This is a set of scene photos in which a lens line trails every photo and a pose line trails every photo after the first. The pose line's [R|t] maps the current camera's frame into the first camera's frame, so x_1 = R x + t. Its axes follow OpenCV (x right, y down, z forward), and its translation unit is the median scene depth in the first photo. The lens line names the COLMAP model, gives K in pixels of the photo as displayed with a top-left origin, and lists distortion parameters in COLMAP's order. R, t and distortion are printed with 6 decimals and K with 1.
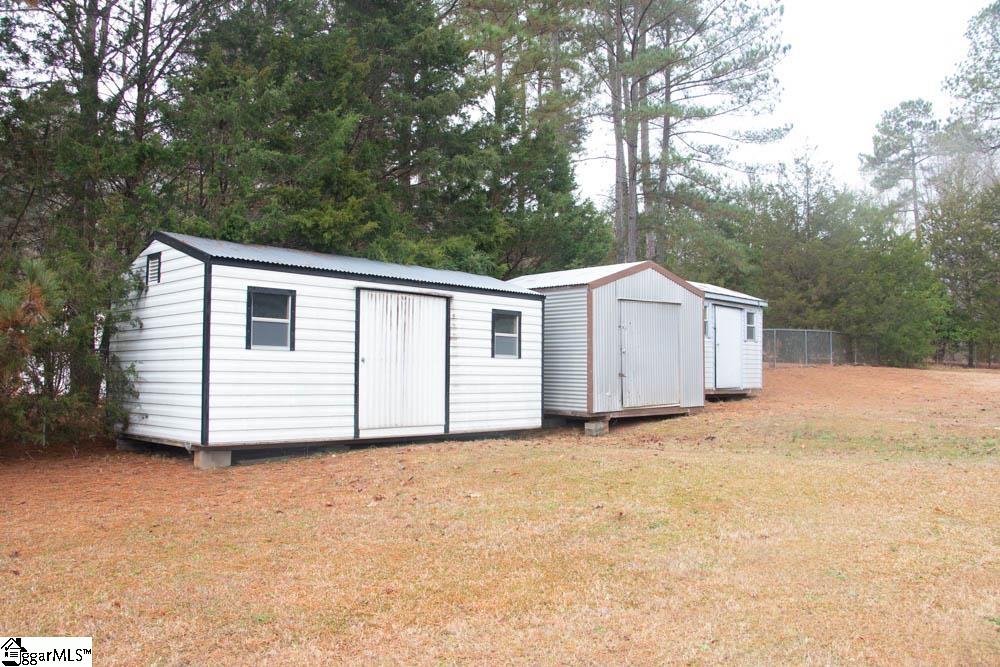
lens RADIAL K [[794.3, 0, 500.4], [0, 794.3, 333.2], [0, 0, 1]] dist [-0.058017, 0.001076]
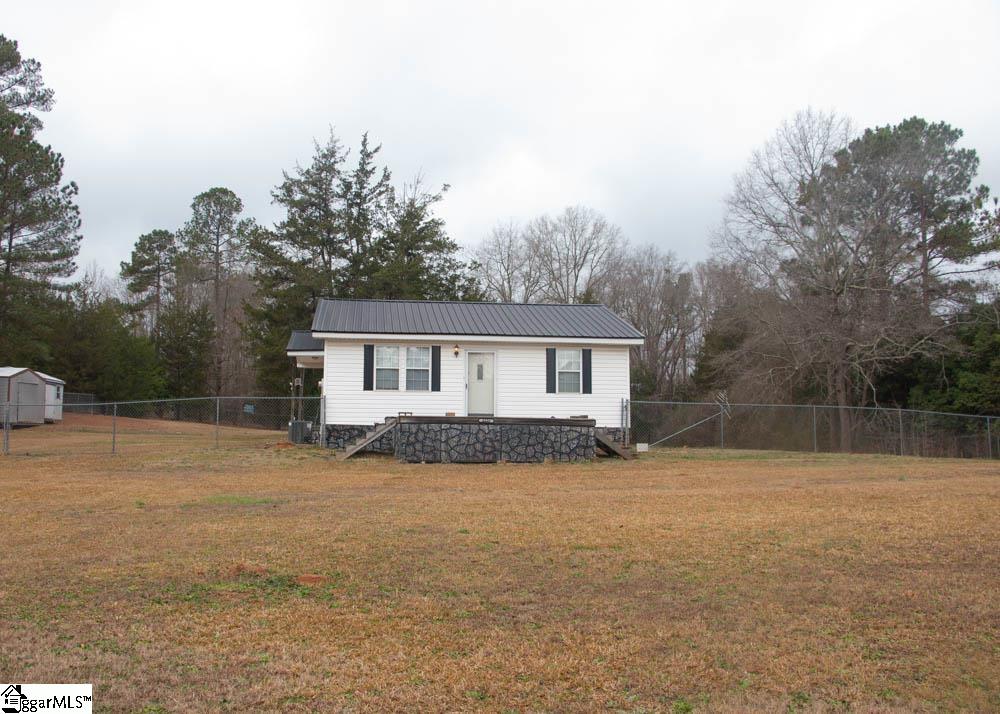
lens RADIAL K [[935.1, 0, 495.7], [0, 935.1, 365.4], [0, 0, 1]] dist [-0.093512, 0.000000]
pose [[0.686157, 0.060335, 0.724947, -0.394776], [-0.038153, 0.998168, -0.046963, -0.005703], [-0.726452, 0.004565, 0.687202, -0.929163]]
